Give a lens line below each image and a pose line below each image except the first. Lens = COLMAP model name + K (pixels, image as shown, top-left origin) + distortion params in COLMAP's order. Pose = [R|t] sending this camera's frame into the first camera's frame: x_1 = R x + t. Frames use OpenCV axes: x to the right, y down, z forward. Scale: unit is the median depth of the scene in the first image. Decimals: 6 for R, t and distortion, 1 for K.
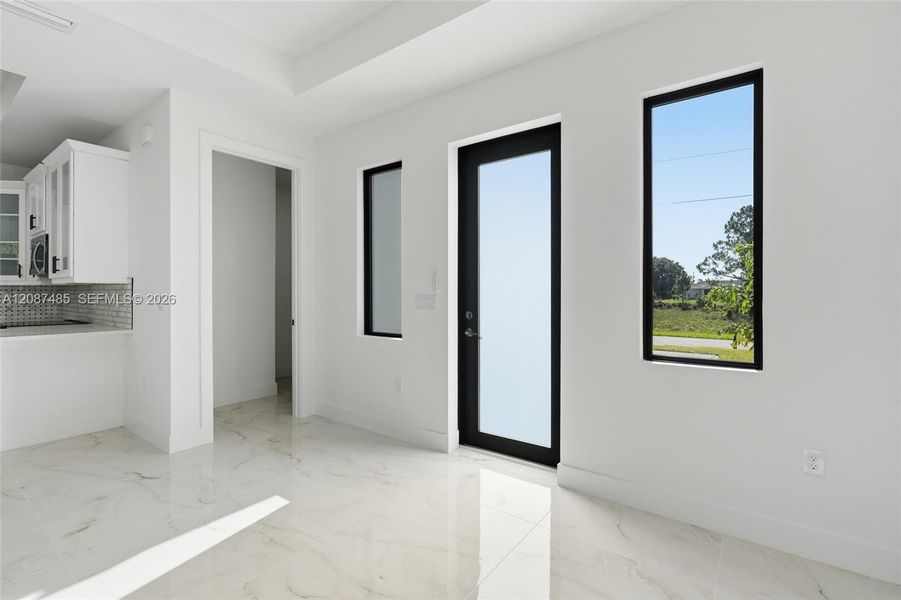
lens RADIAL K [[408.2, 0, 448.9], [0, 408.2, 293.9], [0, 0, 1]] dist [0.000051, 0.000373]
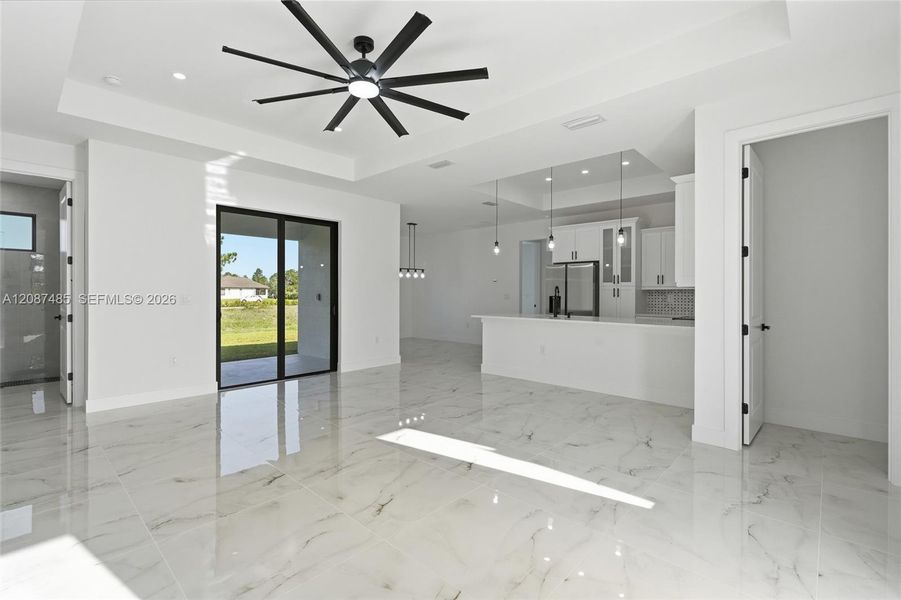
lens RADIAL K [[417.0, 0, 449.7], [0, 417.0, 284.0], [0, 0, 1]] dist [-0.000185, 0.000266]
pose [[-0.105416, -0.024227, -0.994133, 0.446792], [-0.008621, 0.999688, -0.023449, 0.002242], [0.994391, 0.006099, -0.105592, 0.411842]]
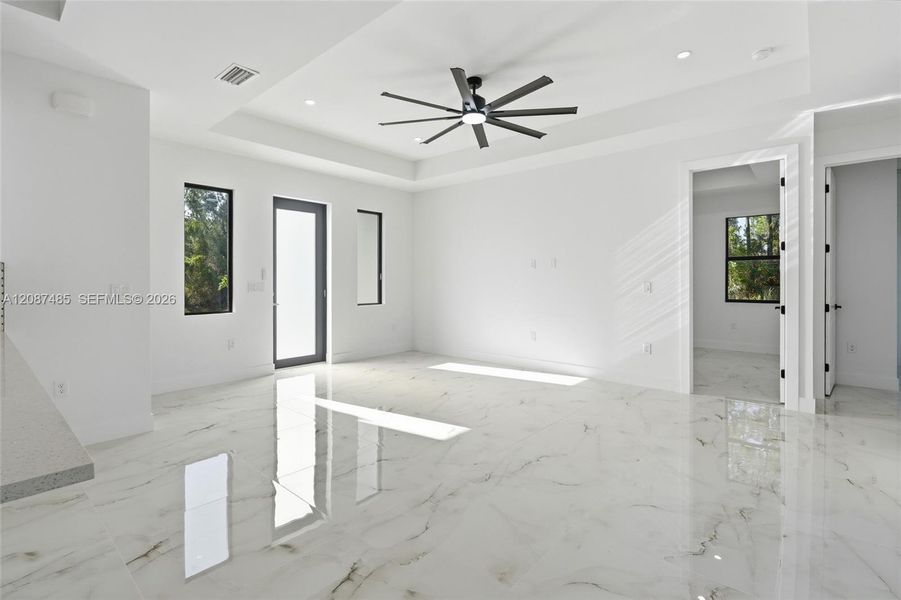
lens RADIAL K [[408.2, 0, 448.9], [0, 408.2, 293.9], [0, 0, 1]] dist [0.000051, 0.000373]
pose [[0.086798, -0.033681, 0.995656, -1.515294], [0.005587, 0.999429, 0.033321, -0.001565], [-0.996210, 0.002671, 0.086937, 0.105446]]
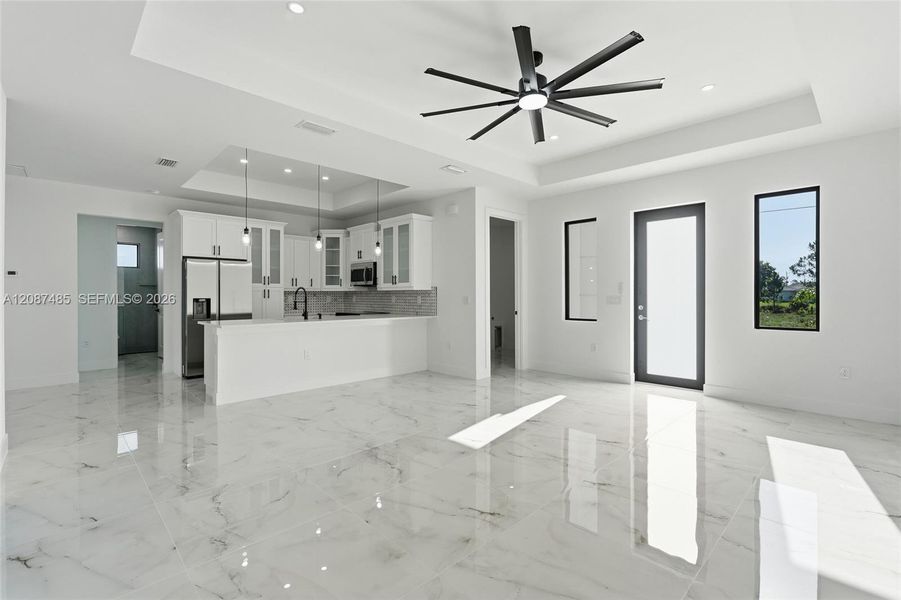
lens RADIAL K [[408.2, 0, 448.9], [0, 408.2, 293.9], [0, 0, 1]] dist [0.000051, 0.000373]
pose [[0.988534, -0.002320, -0.150982, -0.471936], [0.001219, 0.999972, -0.007385, 0.005931], [0.150995, 0.007116, 0.988509, -0.803314]]
